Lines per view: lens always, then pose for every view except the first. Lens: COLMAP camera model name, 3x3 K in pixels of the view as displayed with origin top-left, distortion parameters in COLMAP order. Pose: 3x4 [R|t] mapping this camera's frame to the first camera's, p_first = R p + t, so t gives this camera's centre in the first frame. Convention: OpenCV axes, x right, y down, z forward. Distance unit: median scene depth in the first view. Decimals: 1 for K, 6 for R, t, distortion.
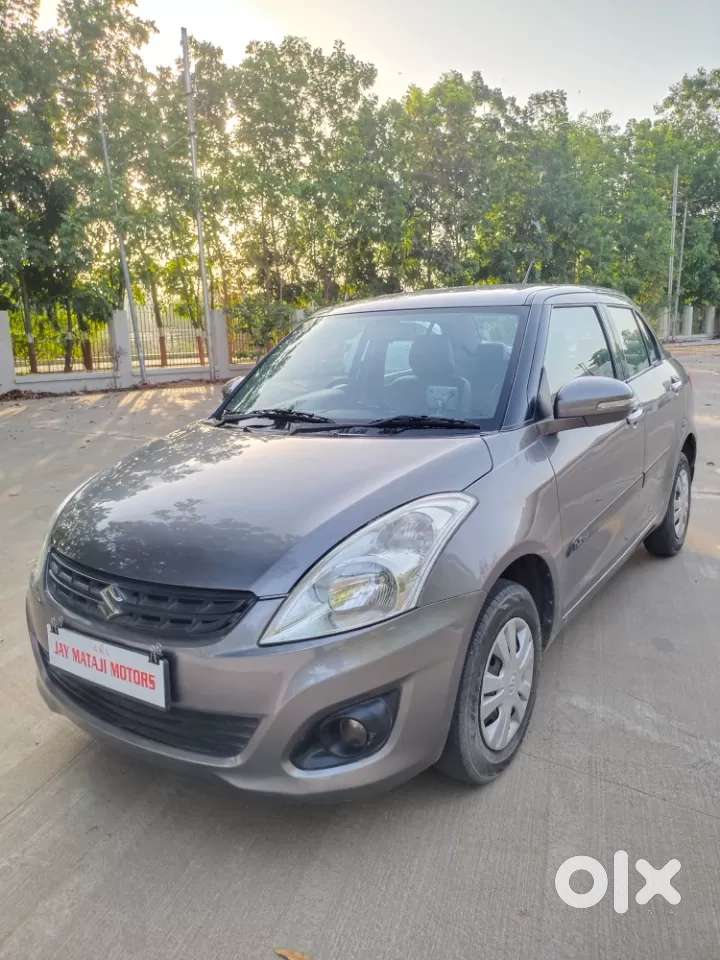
lens RADIAL K [[717.3, 0, 367.5], [0, 717.3, 486.8], [0, 0, 1]] dist [0.013263, -0.013963]
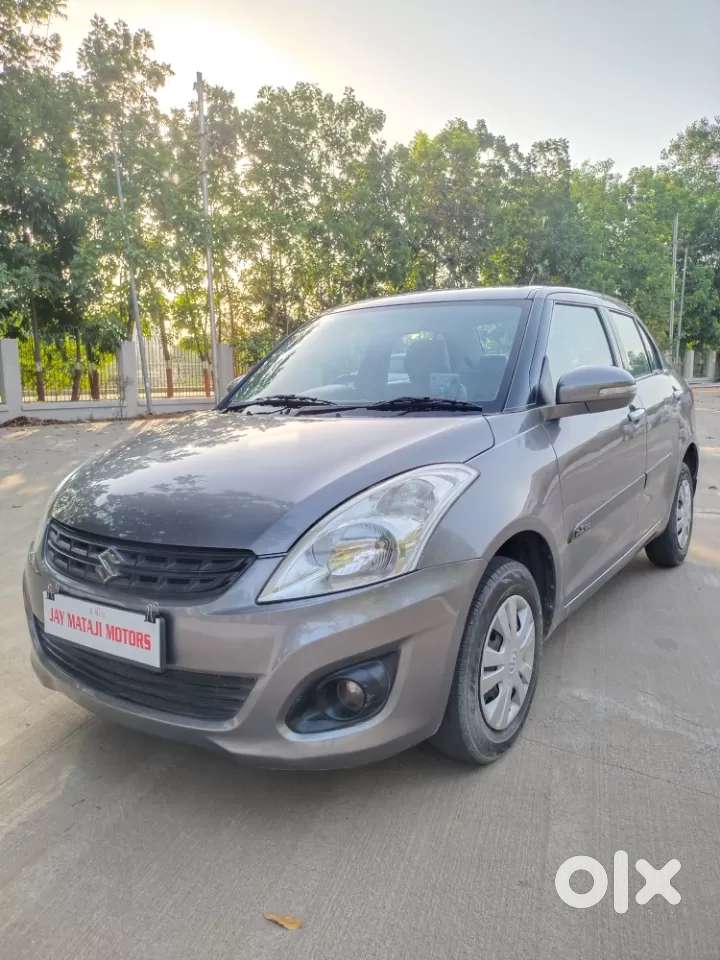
lens RADIAL K [[717.3, 0, 366.4], [0, 717.3, 486.0], [0, 0, 1]] dist [0.013263, -0.013963]
pose [[0.999871, 0.015244, -0.005103, 0.000293], [-0.015507, 0.998303, -0.056135, 0.012637], [0.004239, 0.056207, 0.998410, 0.000549]]
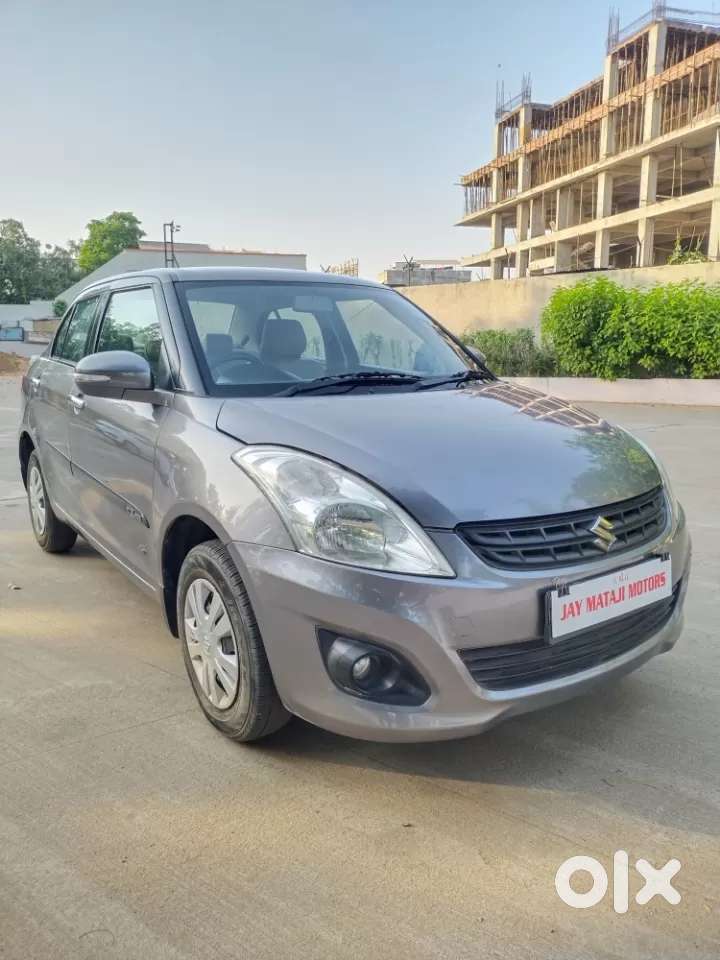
lens RADIAL K [[717.3, 0, 353.8], [0, 717.3, 480.9], [0, 0, 1]] dist [0.013263, -0.013963]
pose [[0.371880, -0.143192, 0.917170, -0.173761], [0.199766, 0.977226, 0.071570, -0.006589], [-0.906531, 0.156604, 0.392016, 0.113545]]
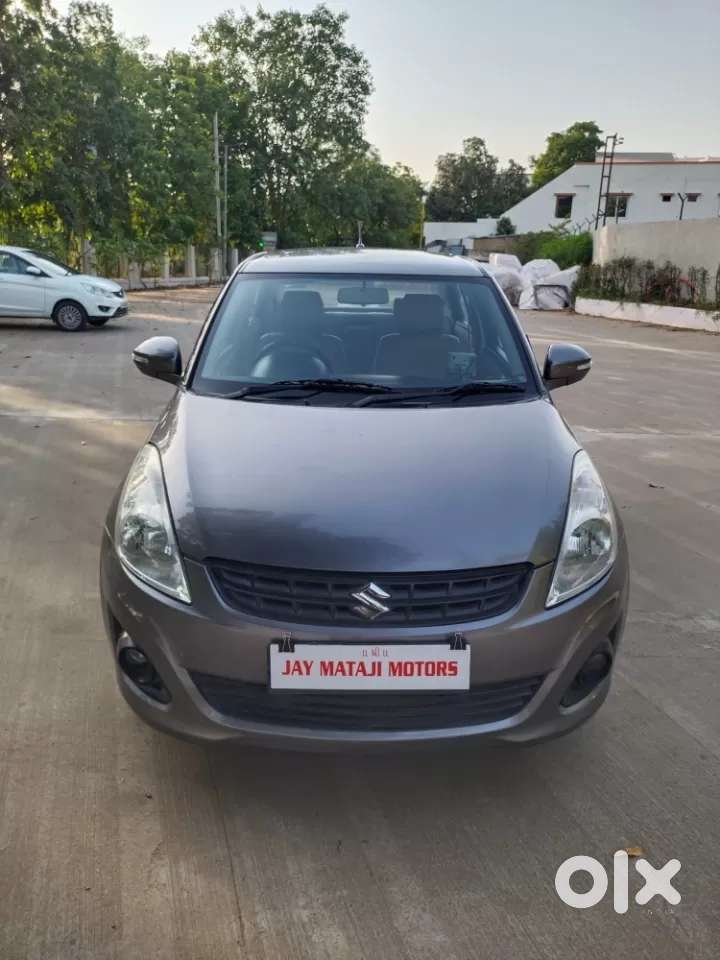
lens RADIAL K [[717.3, 0, 362.4], [0, 717.3, 480.8], [0, 0, 1]] dist [0.013263, -0.013963]
pose [[0.820865, -0.118484, 0.558697, -0.108407], [0.074845, 0.992124, 0.100436, -0.011329], [-0.566197, -0.040629, 0.823268, 0.030252]]
